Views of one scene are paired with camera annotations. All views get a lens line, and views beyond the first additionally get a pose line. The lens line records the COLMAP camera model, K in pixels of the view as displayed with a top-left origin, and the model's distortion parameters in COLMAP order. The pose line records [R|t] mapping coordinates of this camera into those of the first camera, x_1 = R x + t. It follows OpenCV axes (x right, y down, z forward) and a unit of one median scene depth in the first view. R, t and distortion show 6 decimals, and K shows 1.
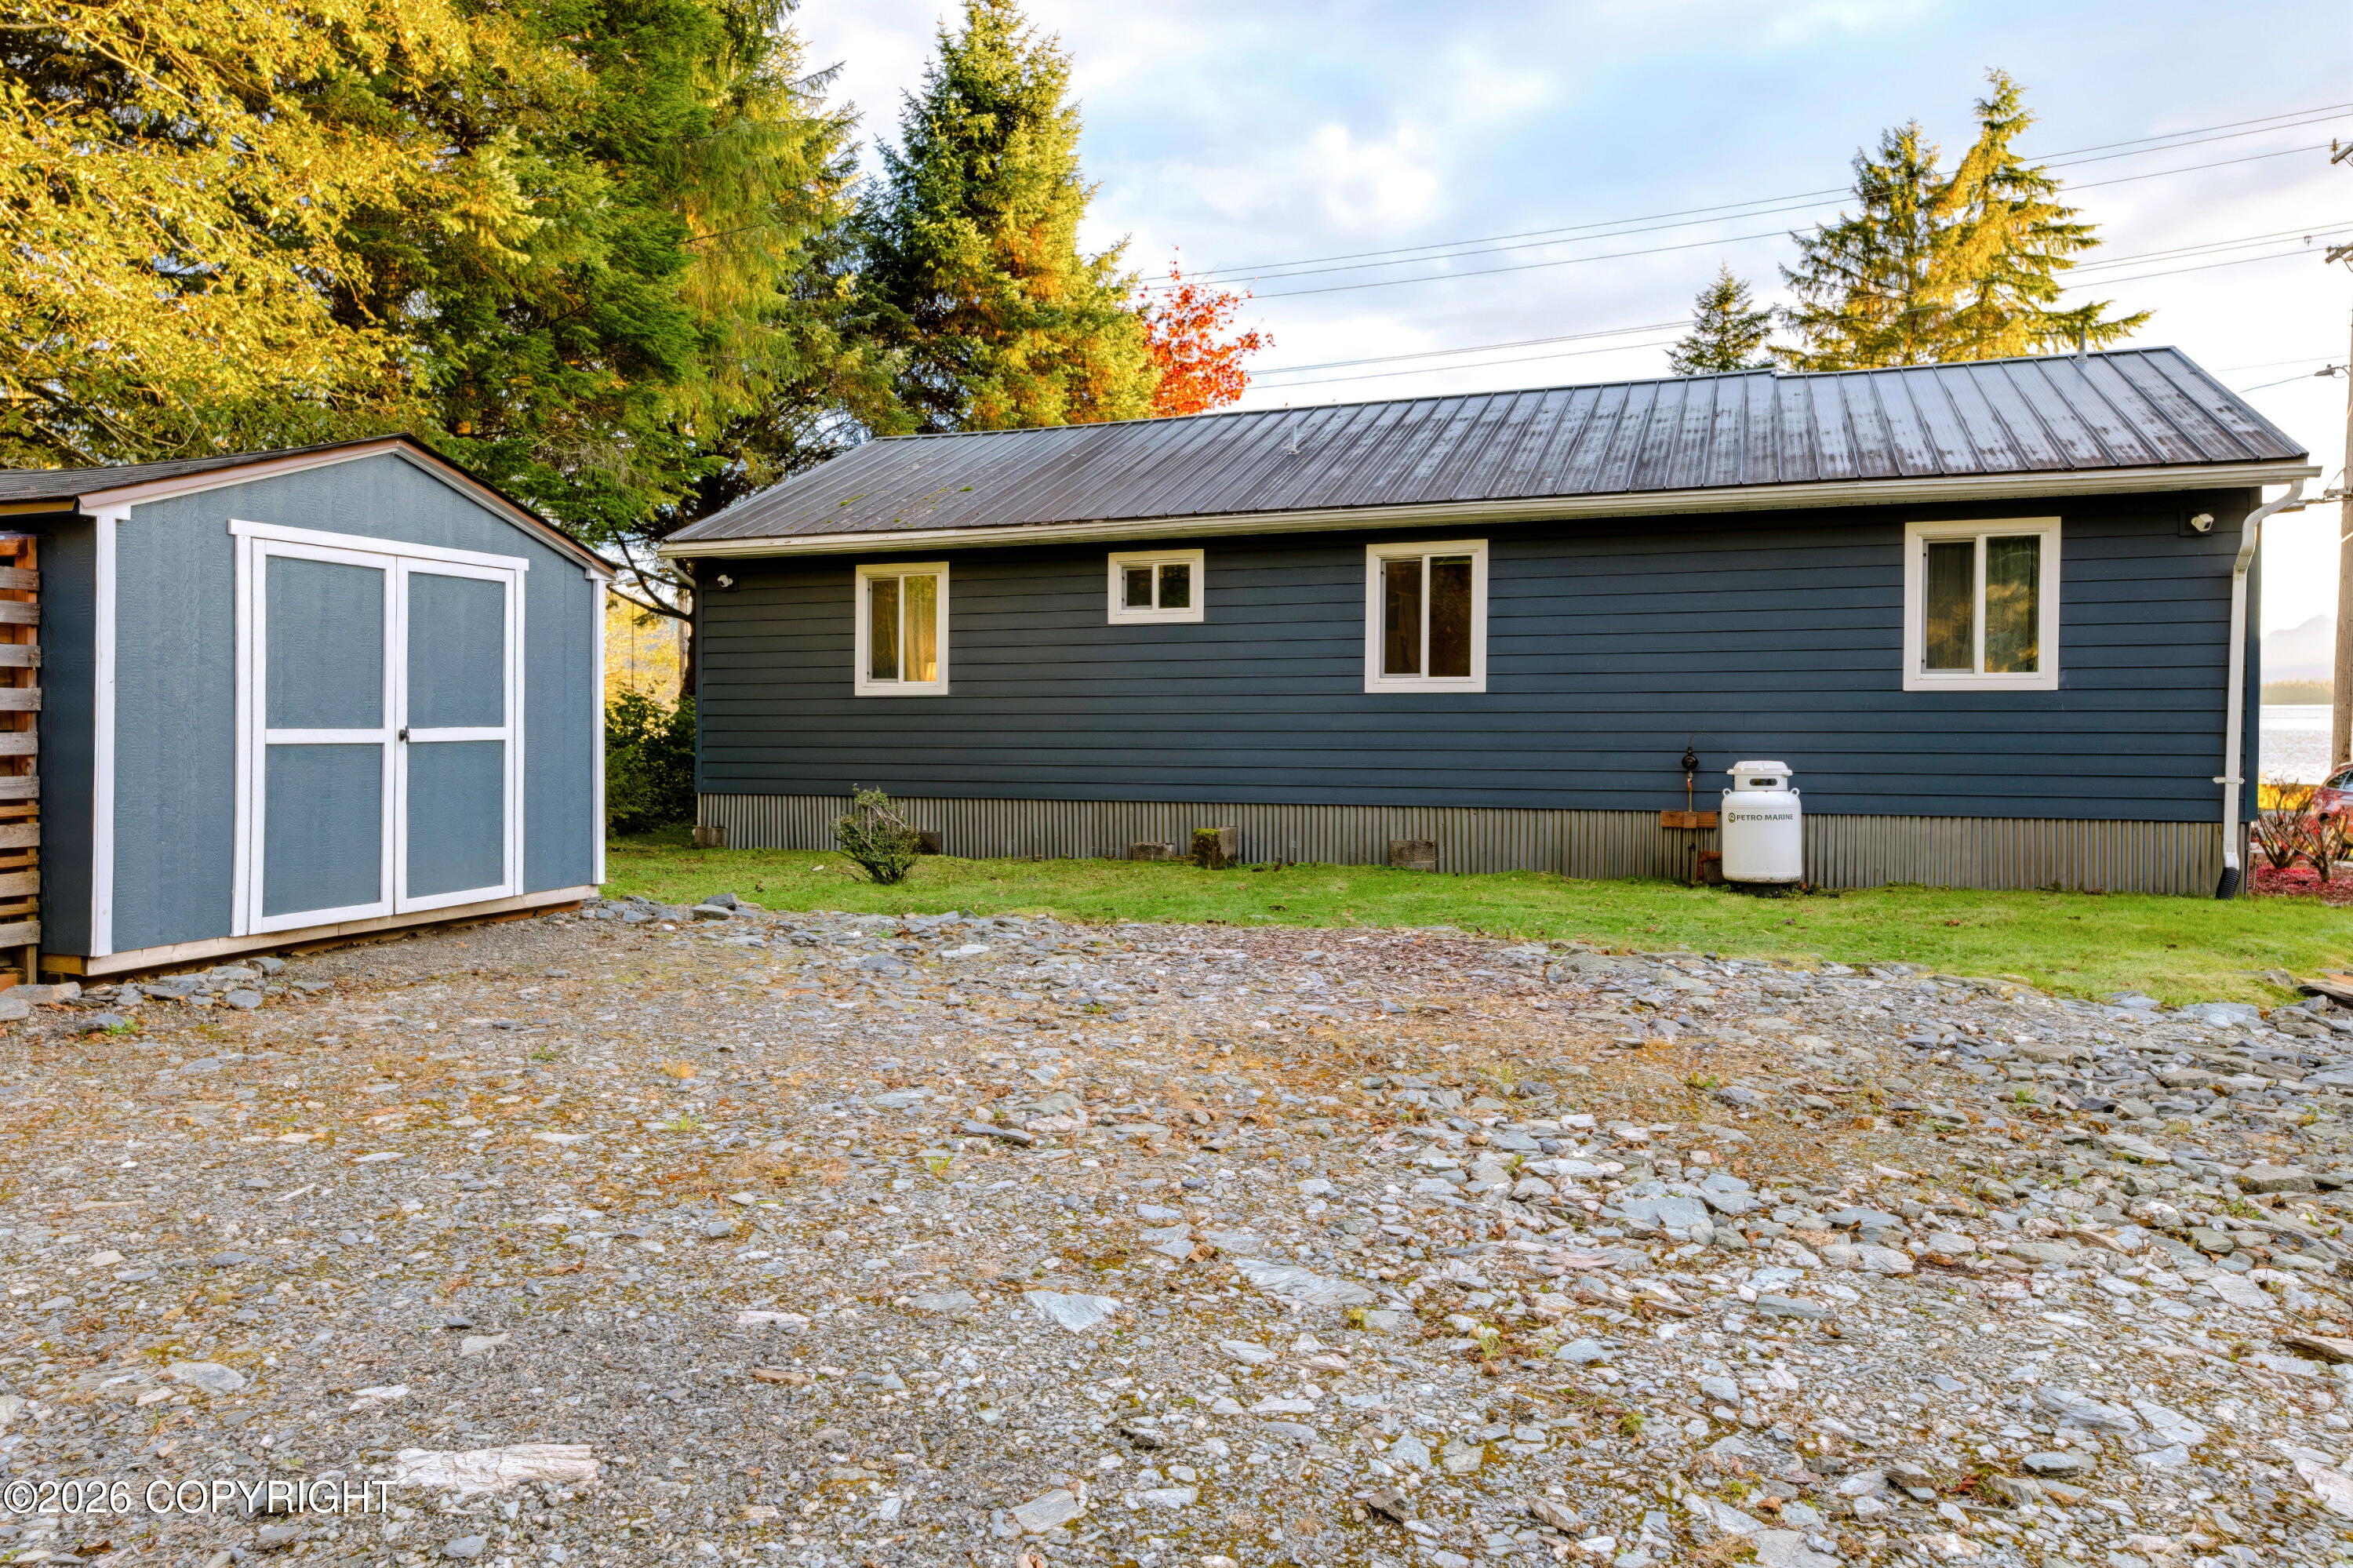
lens RADIAL K [[1529.3, 0, 1176.0], [0, 1529.3, 717.4], [0, 0, 1]] dist [0.003980, -0.000518]
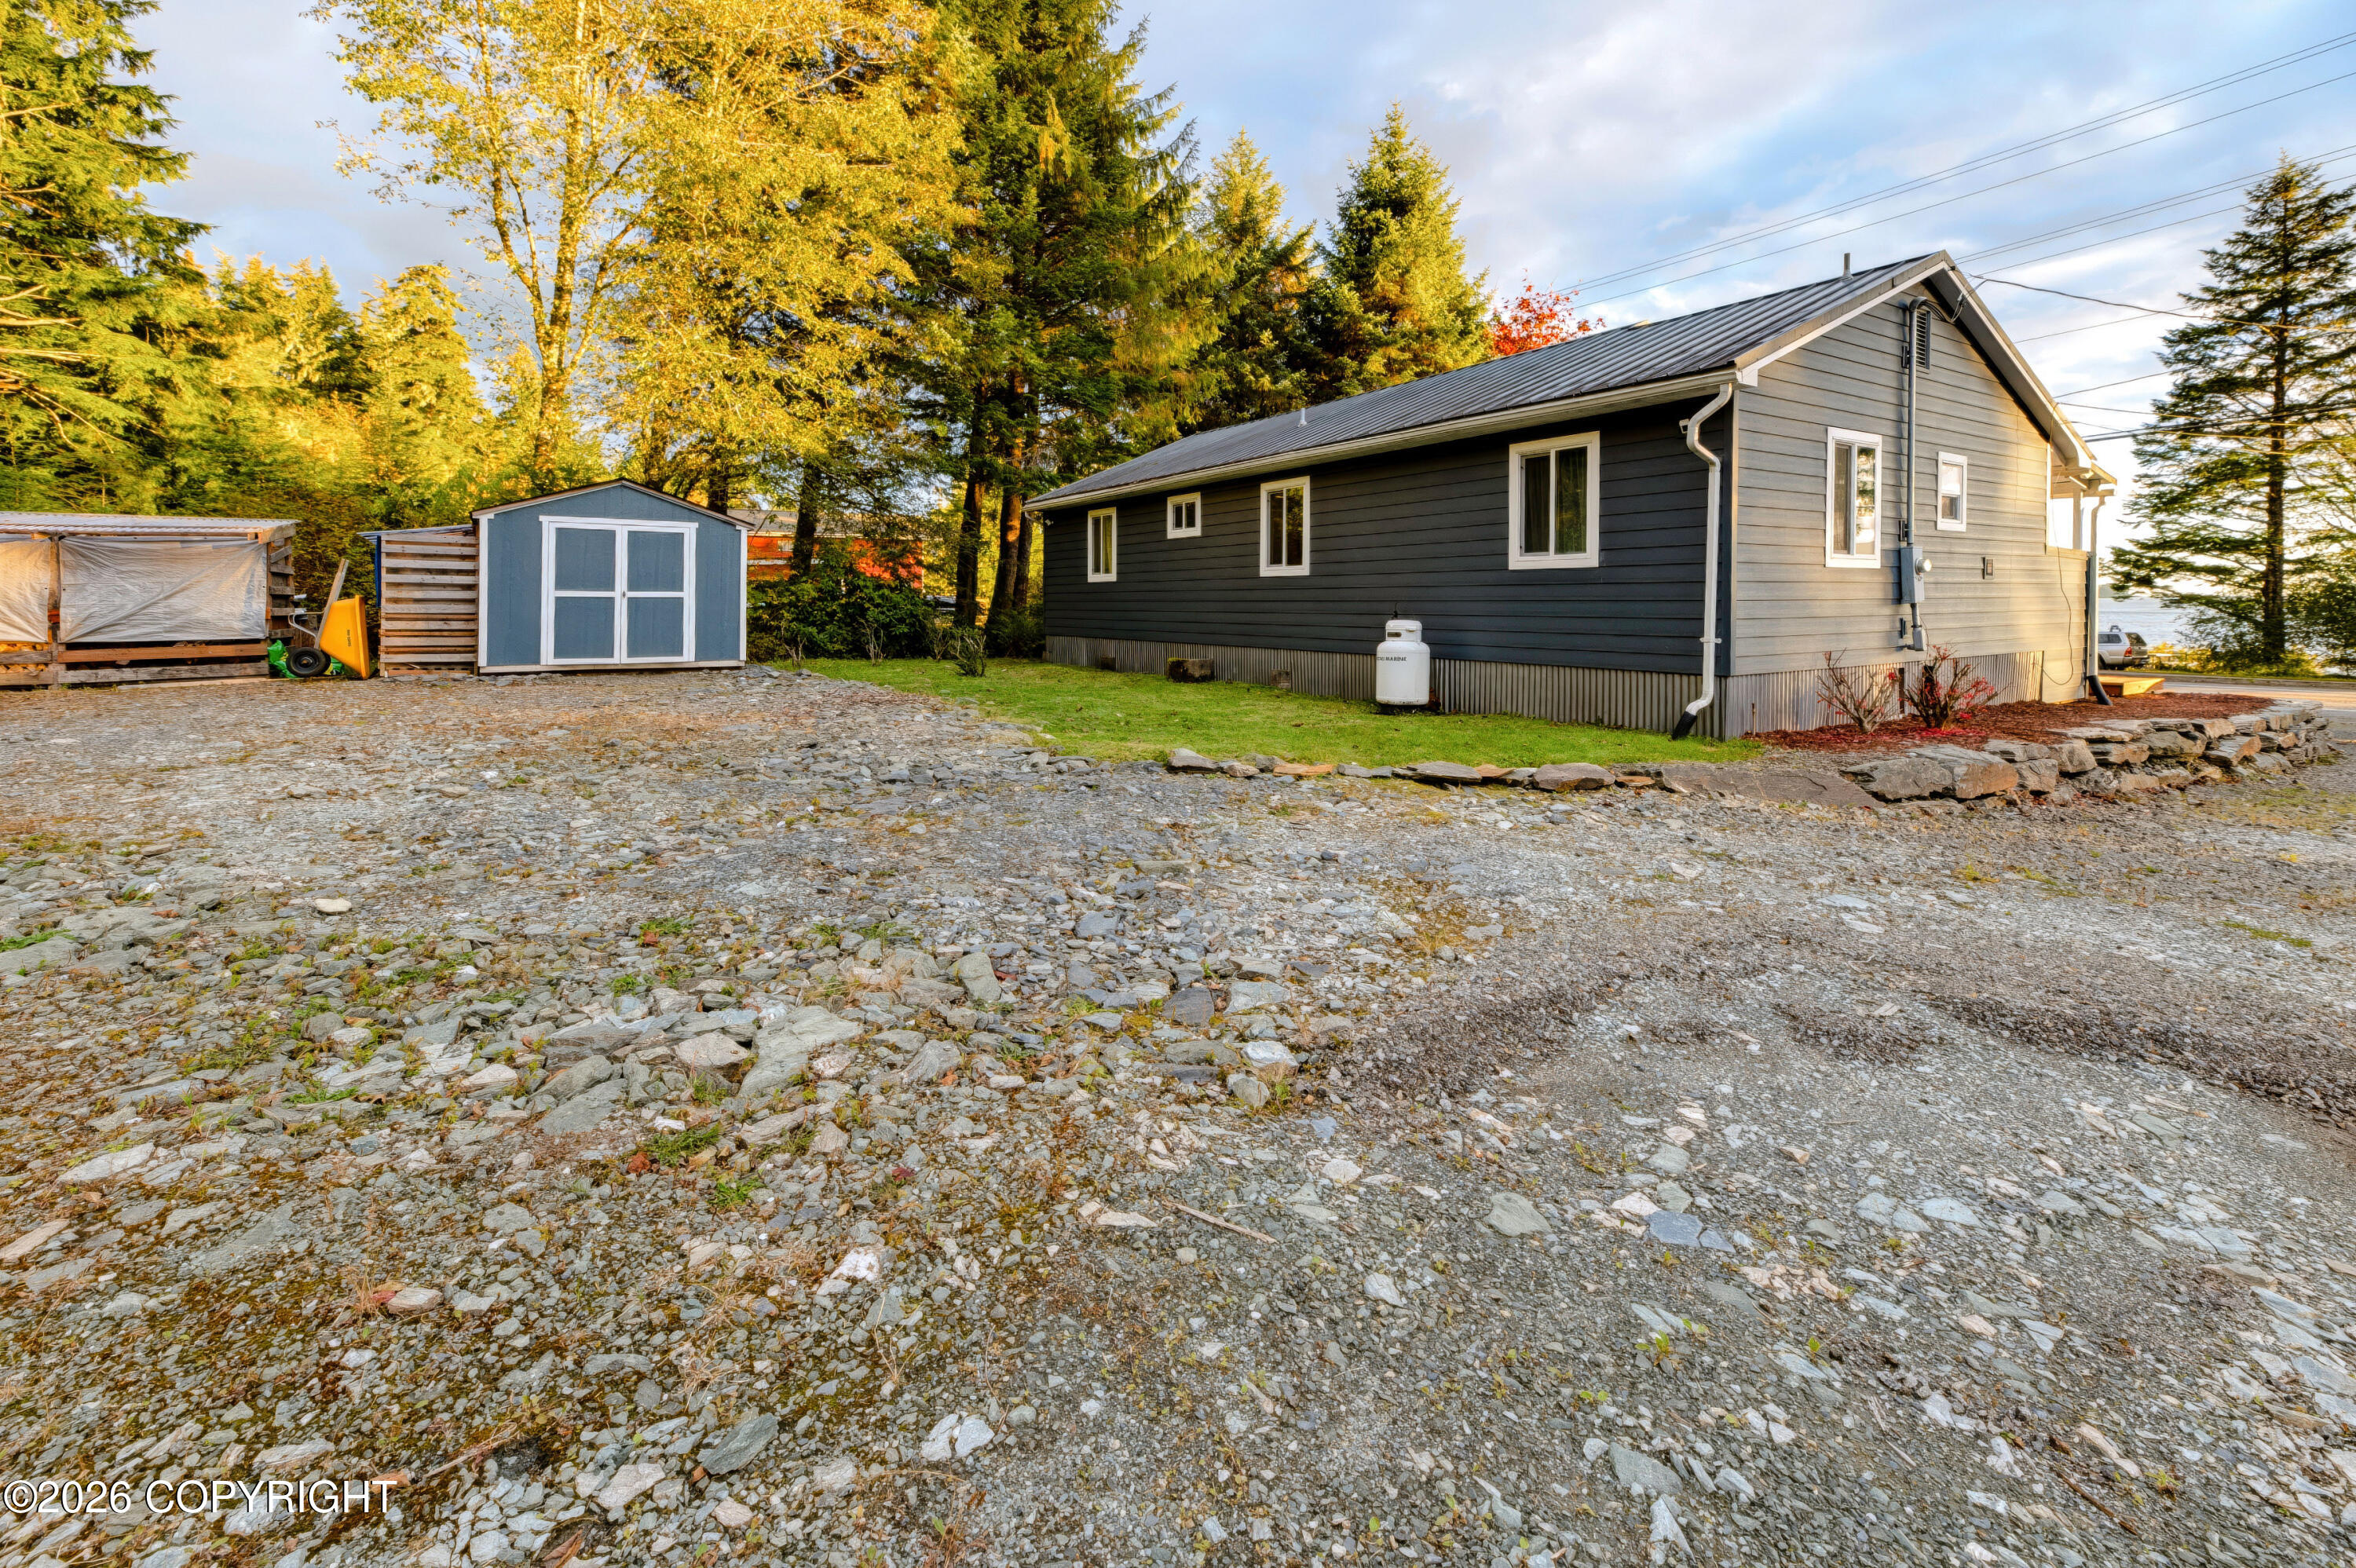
lens RADIAL K [[1005.3, 0, 1173.1], [0, 1005.3, 617.7], [0, 0, 1]] dist [0.003720, 0.000324]
pose [[0.800685, 0.013152, -0.598942, 0.772355], [-0.004694, 0.999866, 0.015680, 0.012192], [0.599068, -0.009743, 0.800639, 0.118053]]
